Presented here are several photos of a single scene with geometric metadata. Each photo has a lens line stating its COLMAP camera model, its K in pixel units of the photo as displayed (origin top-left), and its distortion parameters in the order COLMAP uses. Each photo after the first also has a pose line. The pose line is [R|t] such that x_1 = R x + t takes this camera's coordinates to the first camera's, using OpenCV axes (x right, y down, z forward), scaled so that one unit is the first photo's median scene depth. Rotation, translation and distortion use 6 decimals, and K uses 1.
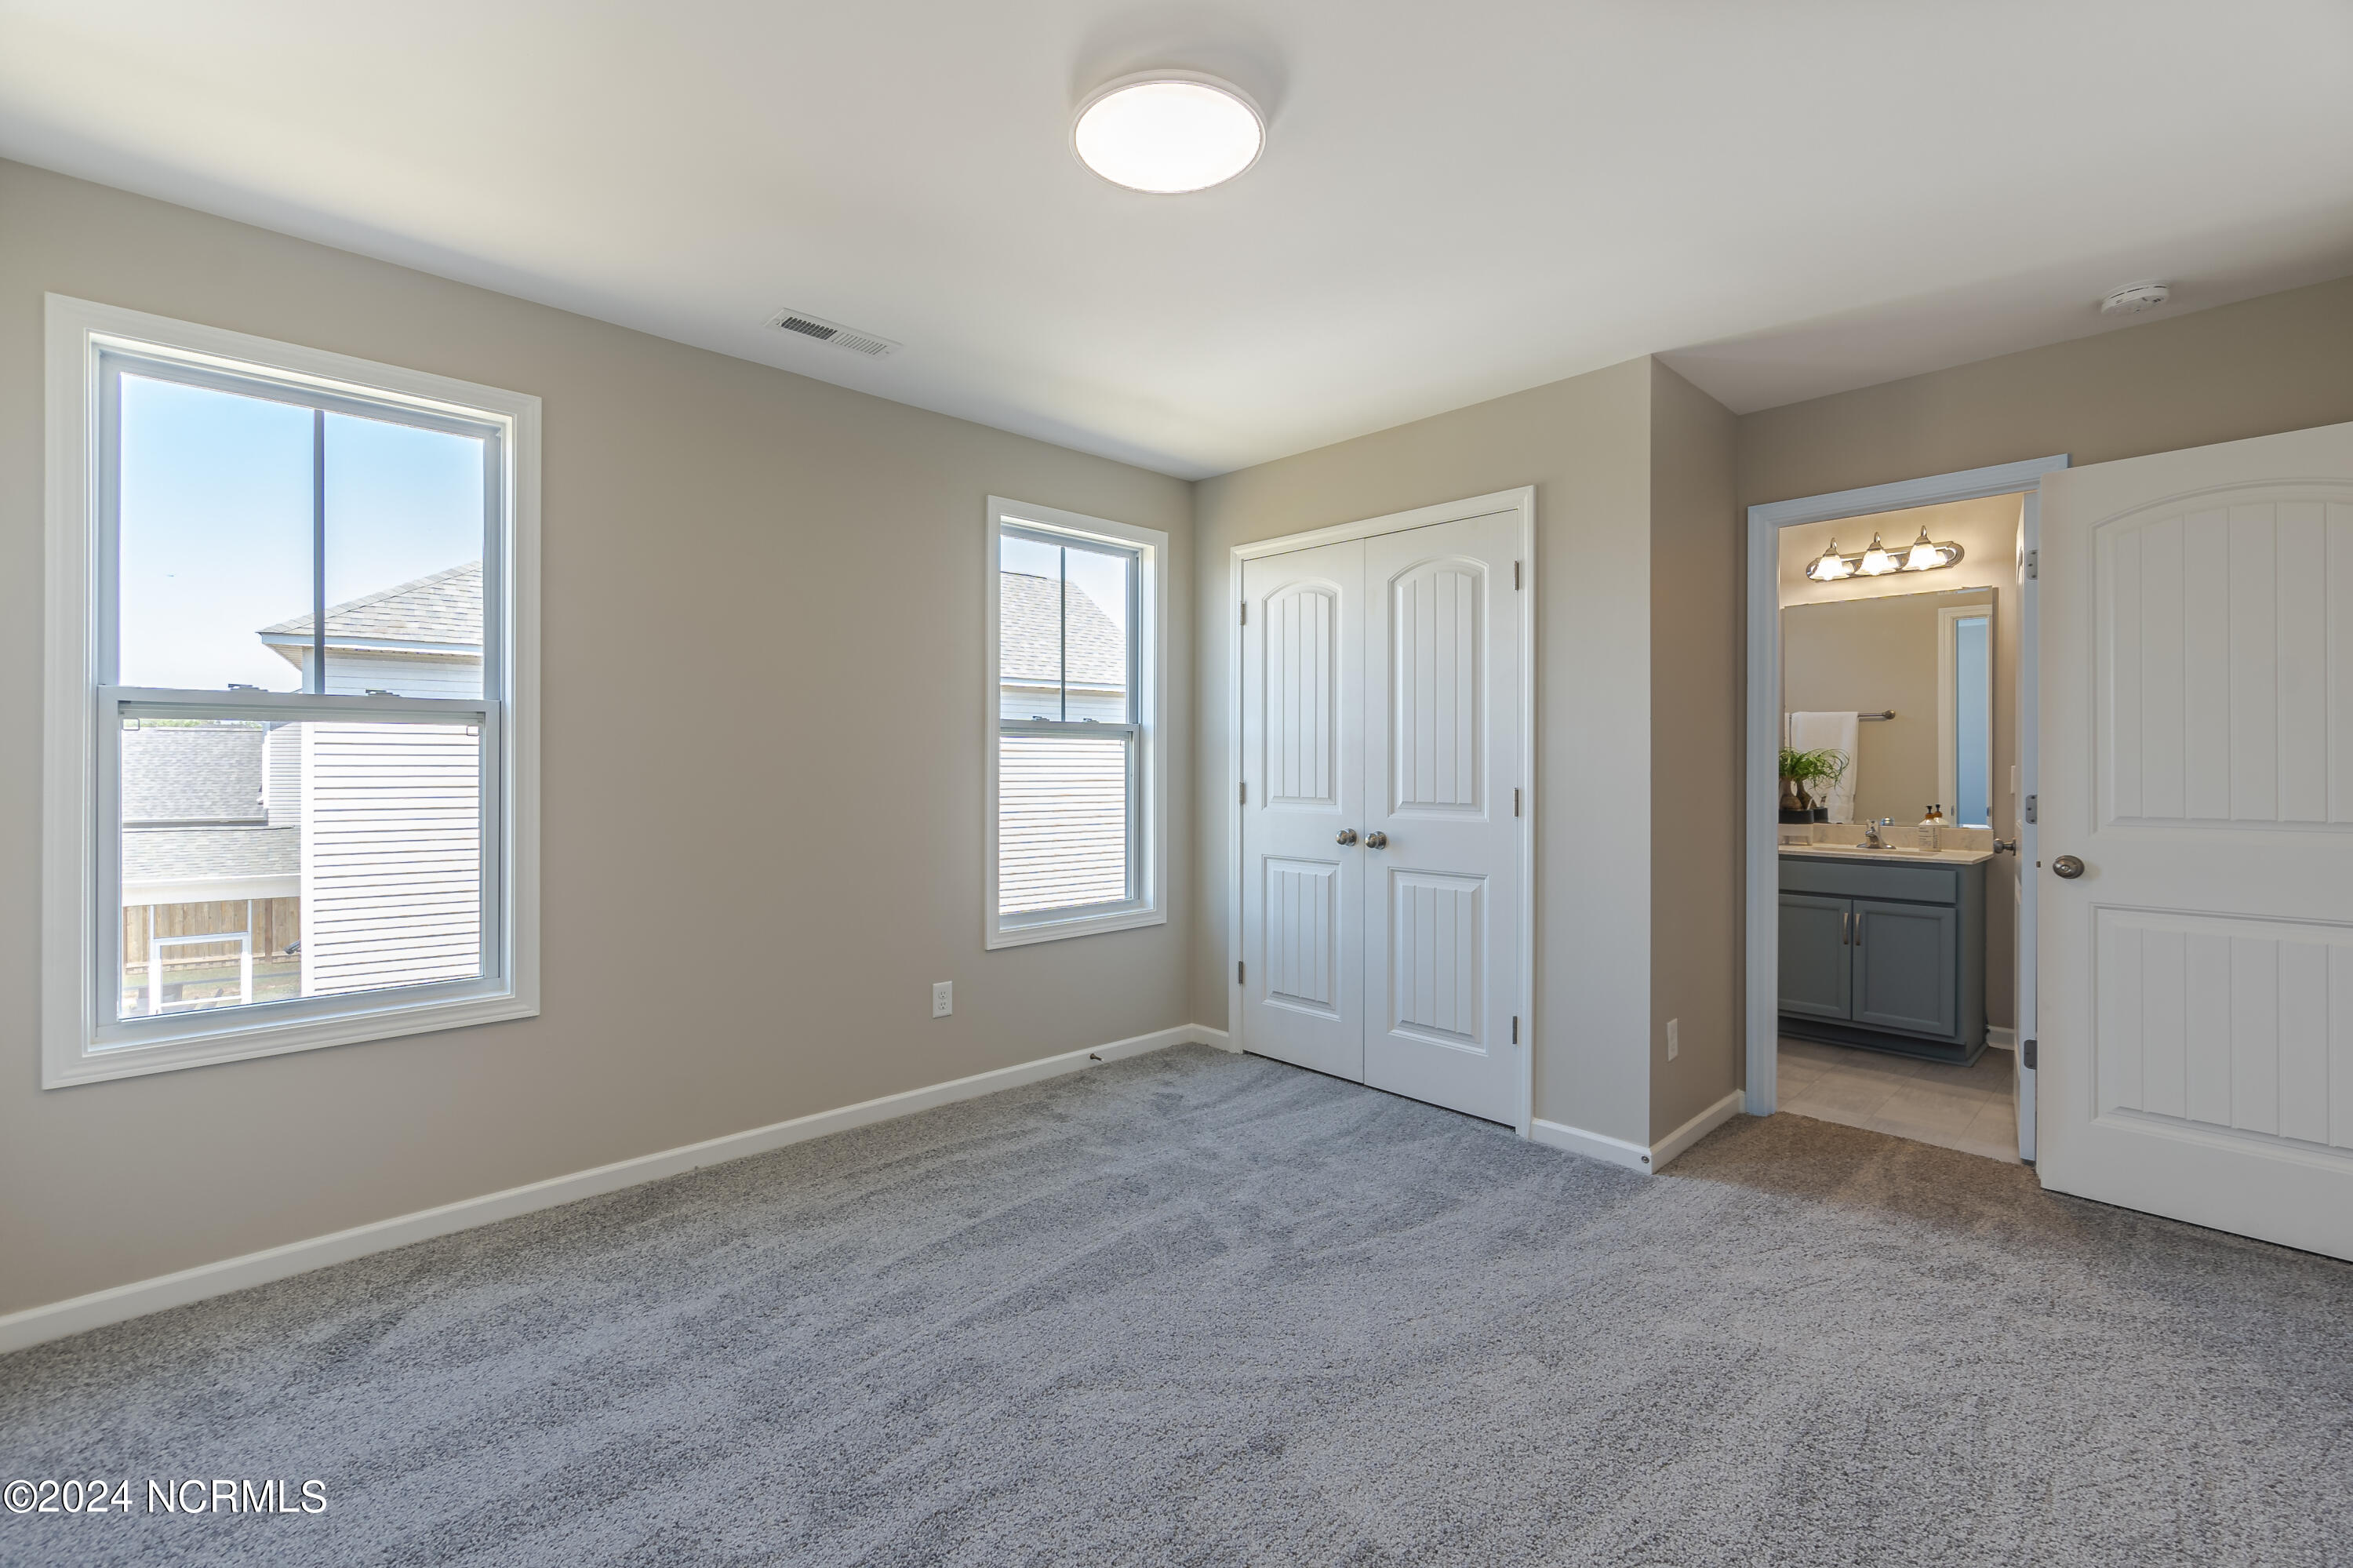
lens RADIAL K [[1014.9, 0, 1175.5], [0, 1014.9, 767.0], [0, 0, 1]] dist [0.001831, -0.000021]
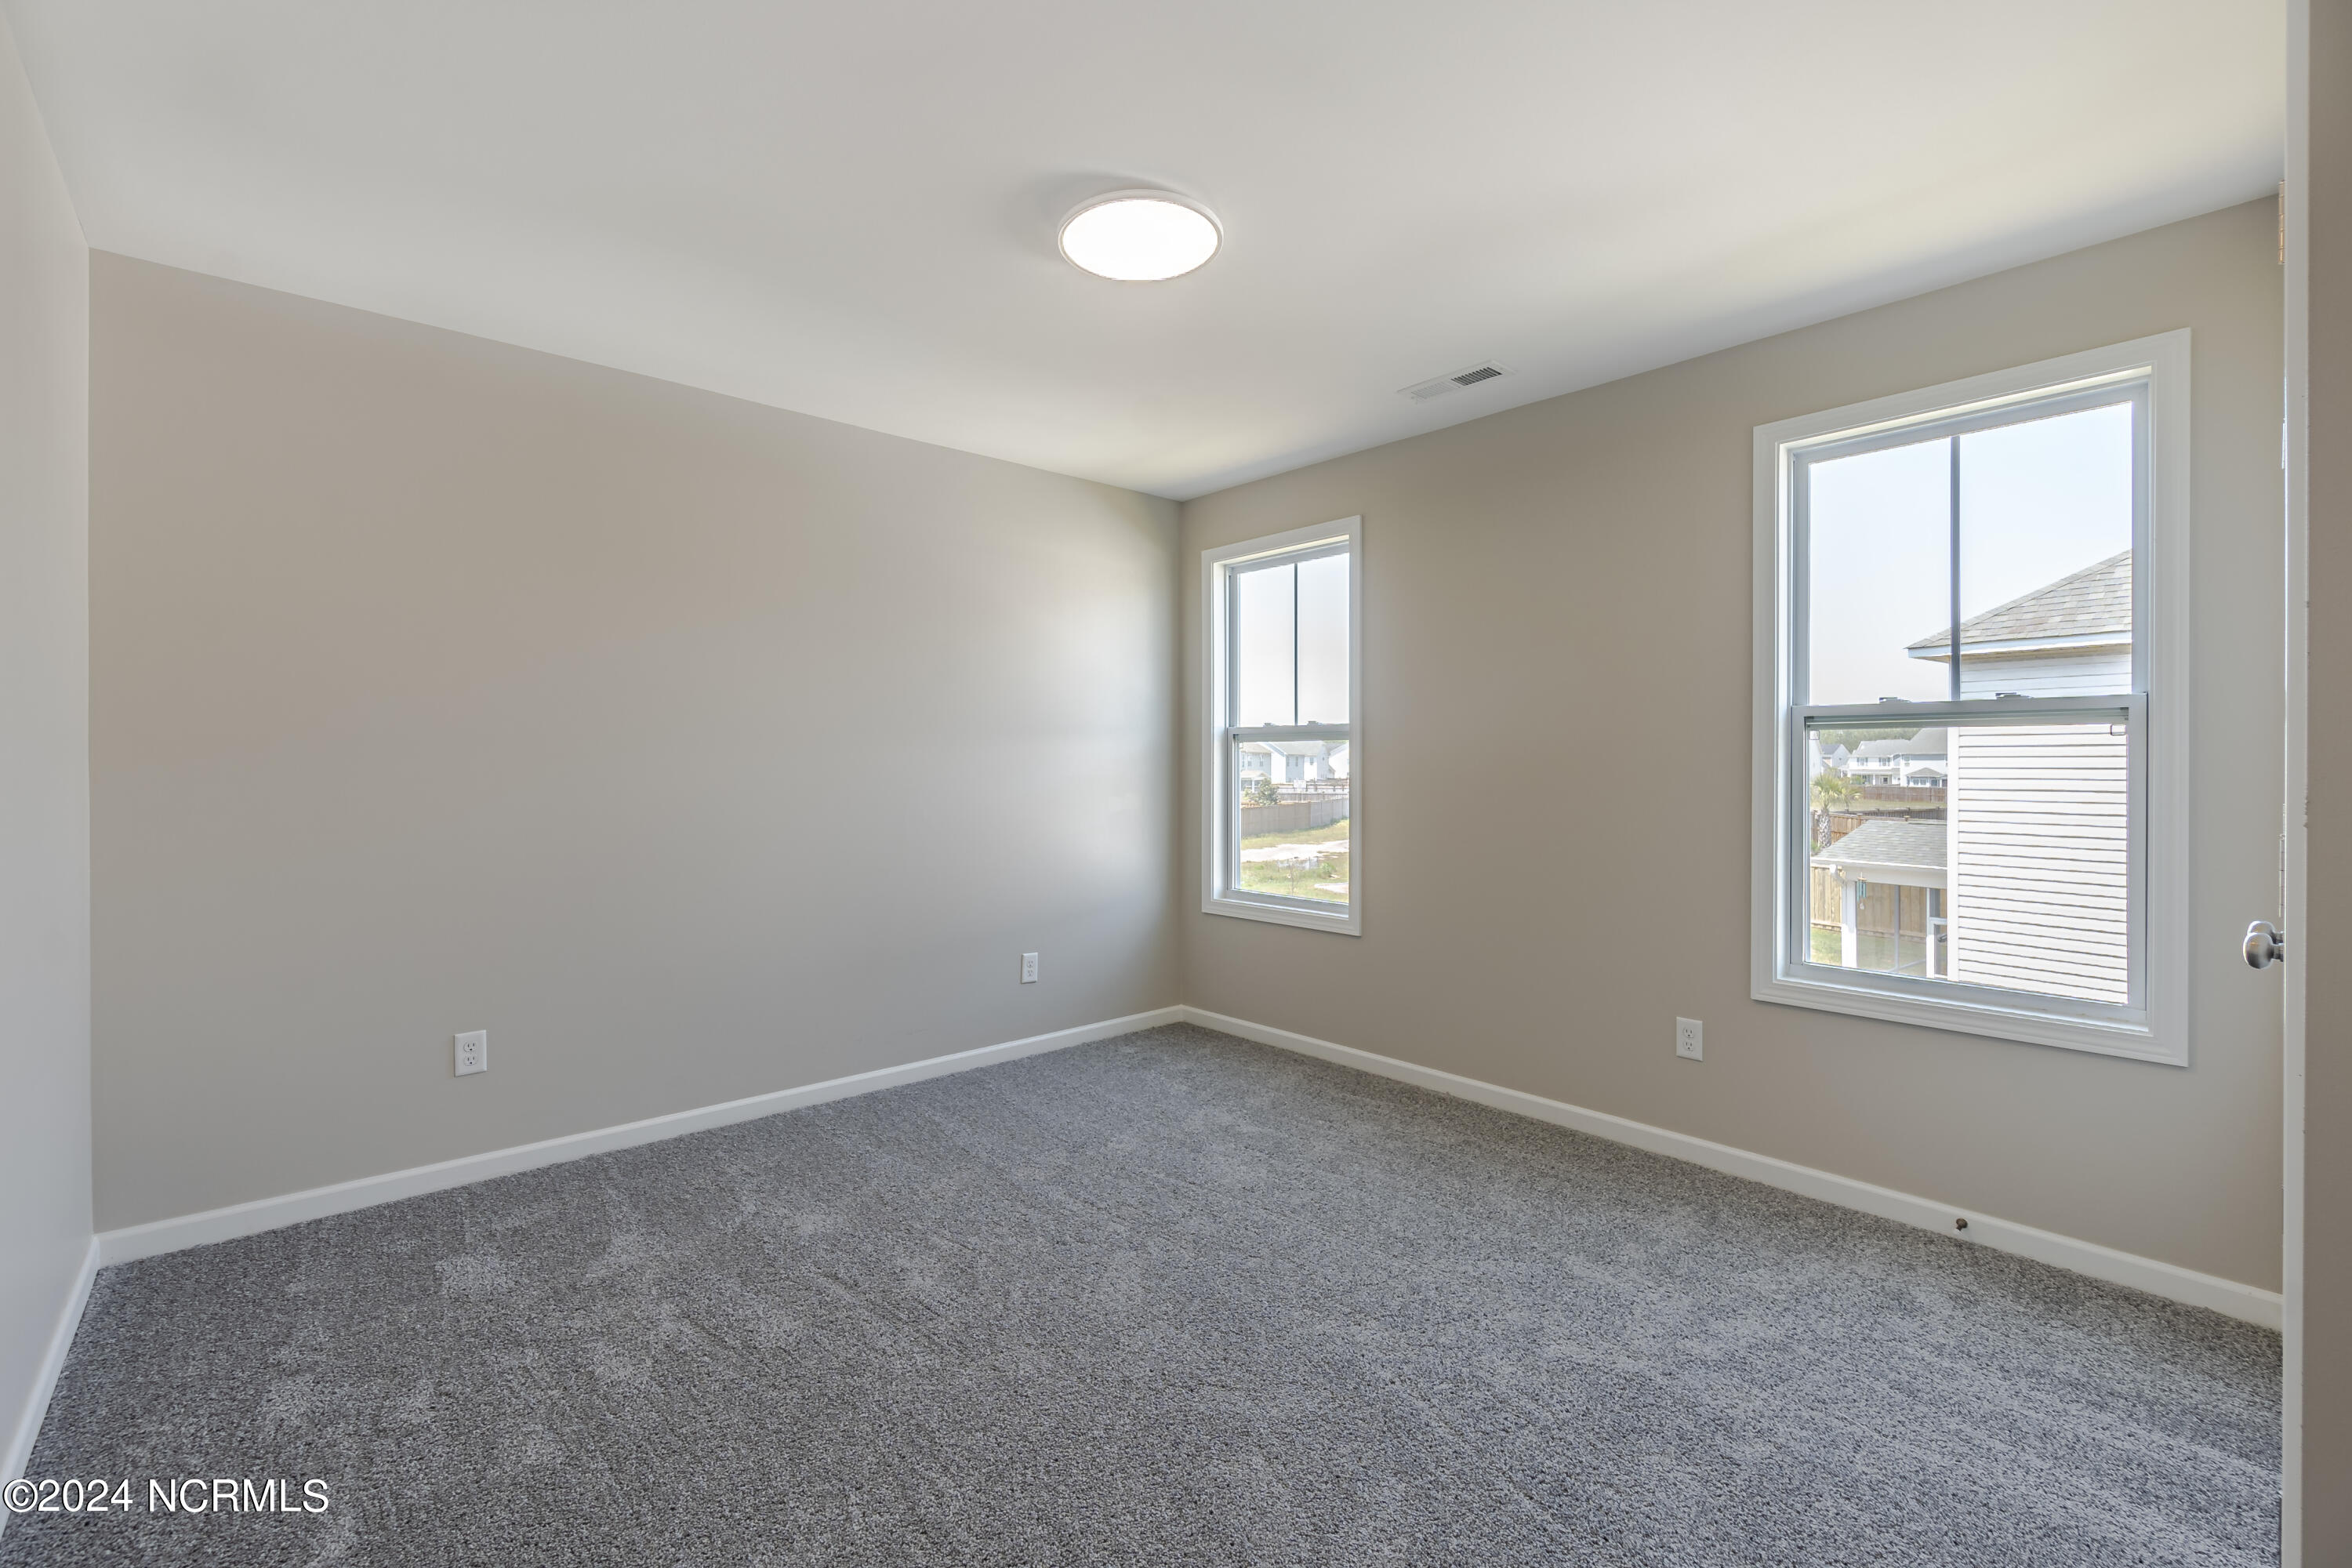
lens RADIAL K [[1014.4, 0, 1183.2], [0, 1014.4, 766.4], [0, 0, 1]] dist [0.001831, -0.000021]
pose [[-0.018090, 0.001989, -0.999834, 0.232267], [-0.004881, 0.999986, 0.002078, -0.000886], [0.999824, 0.004918, -0.018080, 0.212444]]
